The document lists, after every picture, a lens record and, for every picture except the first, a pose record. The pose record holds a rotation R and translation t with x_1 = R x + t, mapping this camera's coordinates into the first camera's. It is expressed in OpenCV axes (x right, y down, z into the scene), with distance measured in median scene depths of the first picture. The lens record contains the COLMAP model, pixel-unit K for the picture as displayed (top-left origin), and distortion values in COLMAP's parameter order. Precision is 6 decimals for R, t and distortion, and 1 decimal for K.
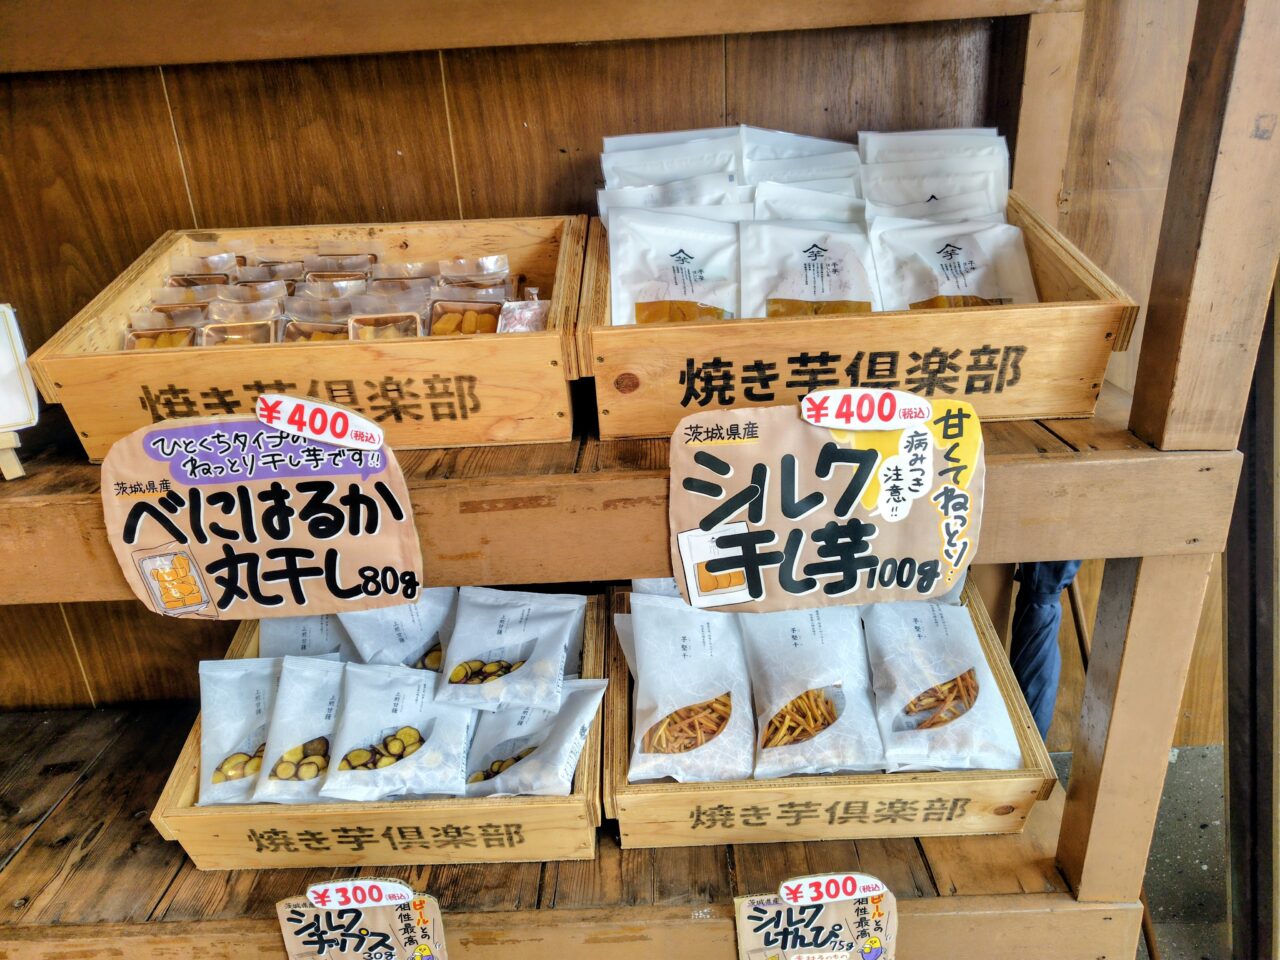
lens RADIAL K [[847.0, 0, 638.6], [0, 847.0, 502.0], [0, 0, 1]] dist [0.001905, 0.113050]
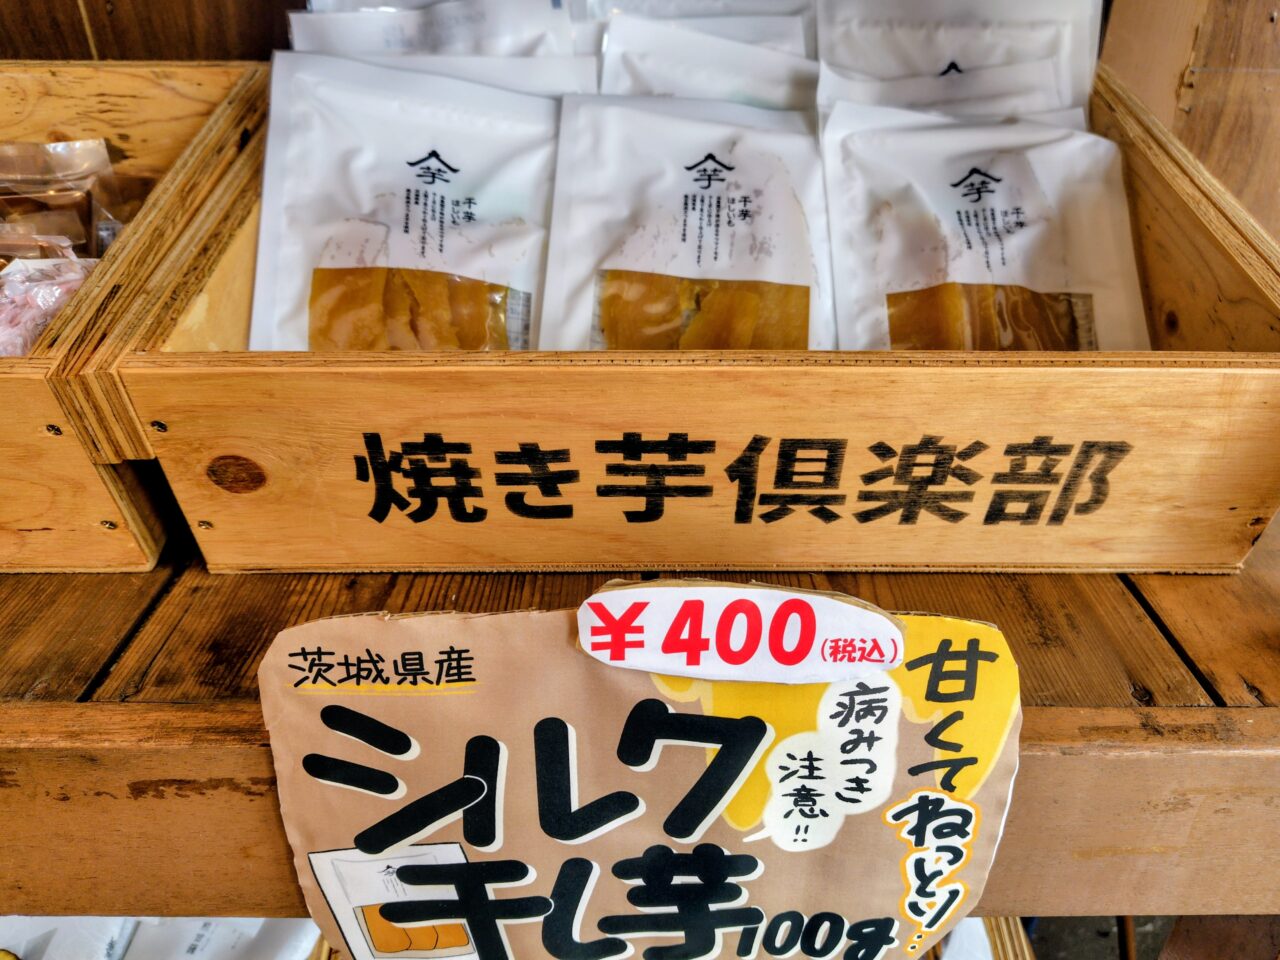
lens RADIAL K [[859.6, 0, 640.0], [0, 859.6, 480.0], [0, 0, 1]] dist [0.023581, -0.019807]
pose [[0.998811, 0.042528, 0.023811, 0.189835], [-0.045381, 0.989667, 0.136014, -0.212305], [-0.017780, -0.136933, 0.990421, 0.556304]]
